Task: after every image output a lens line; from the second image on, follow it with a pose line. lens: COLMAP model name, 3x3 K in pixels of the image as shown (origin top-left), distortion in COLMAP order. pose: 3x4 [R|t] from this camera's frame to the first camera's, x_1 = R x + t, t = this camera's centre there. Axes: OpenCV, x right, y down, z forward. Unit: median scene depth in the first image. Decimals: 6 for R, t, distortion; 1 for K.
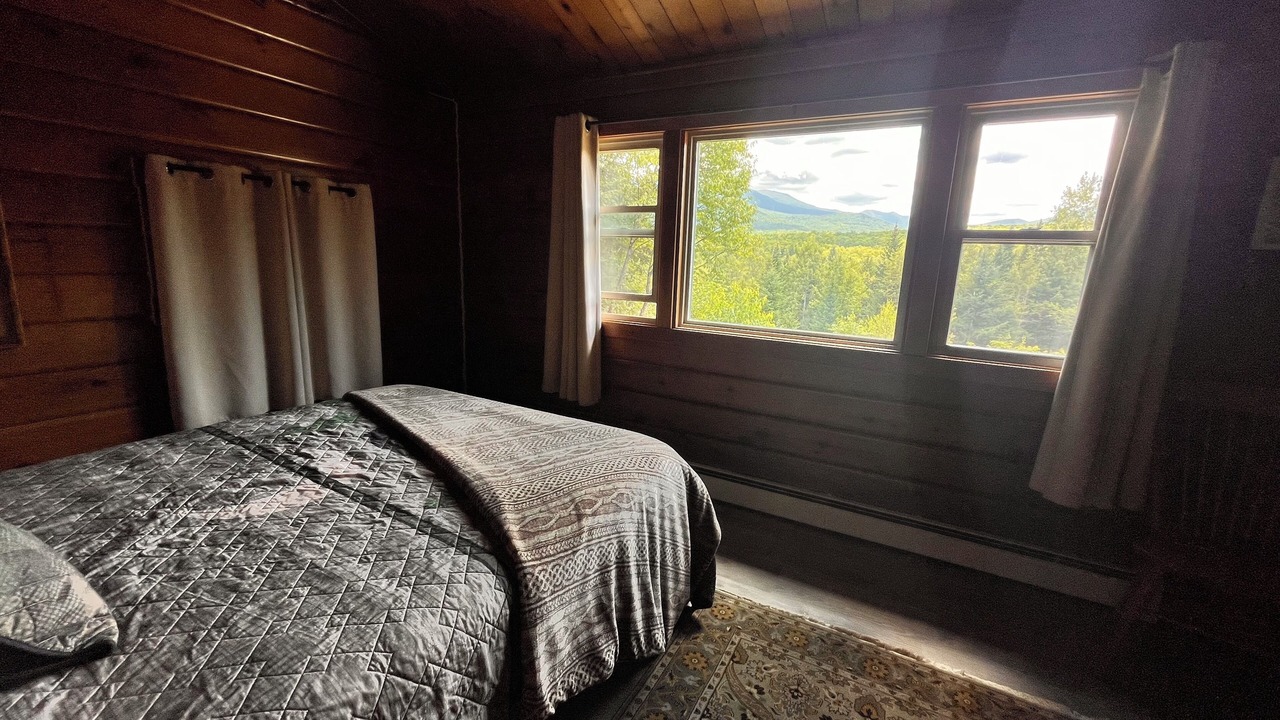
lens RADIAL K [[515.9, 0, 640.0], [0, 515.9, 360.0], [0, 0, 1]] dist [-0.000114, -0.000137]
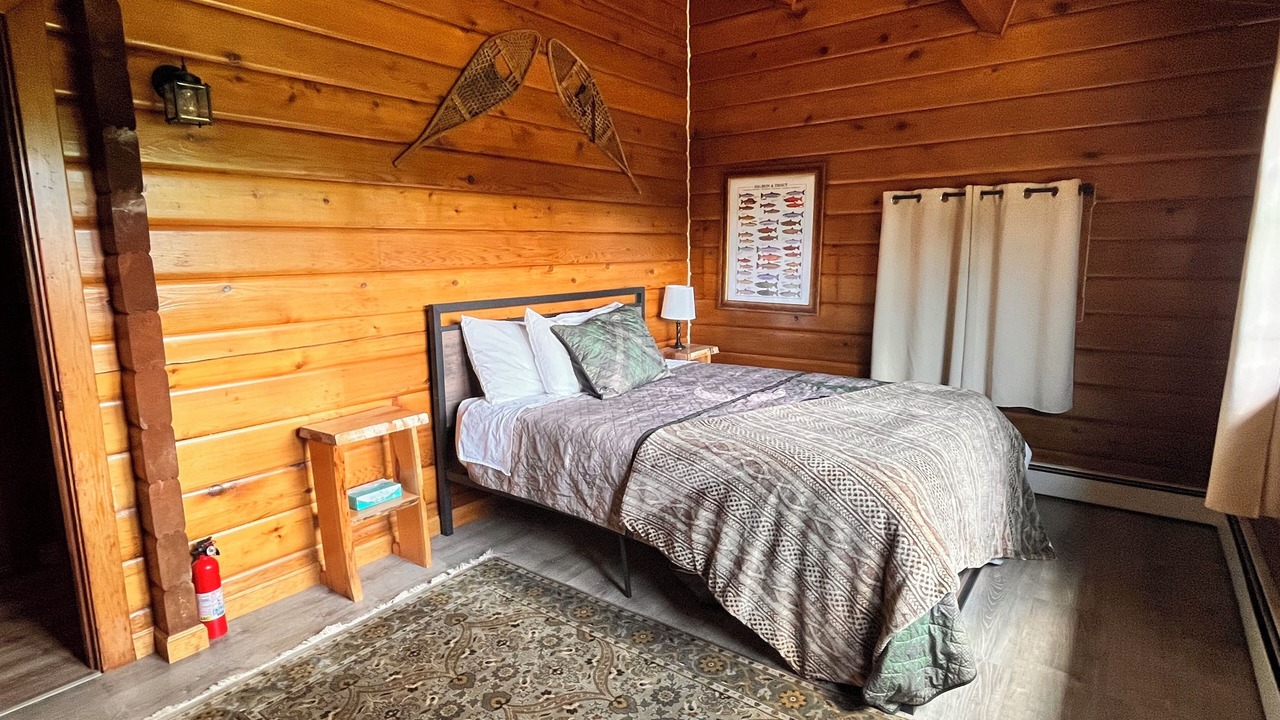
lens RADIAL K [[695.9, 0, 640.0], [0, 695.9, 360.0], [0, 0, 1]] dist [0.005168, 0.000065]
pose [[-0.149368, 0.116583, -0.981885, 1.108843], [-0.189836, 0.971170, 0.144189, -0.096252], [0.970387, 0.207935, -0.122930, 0.676811]]
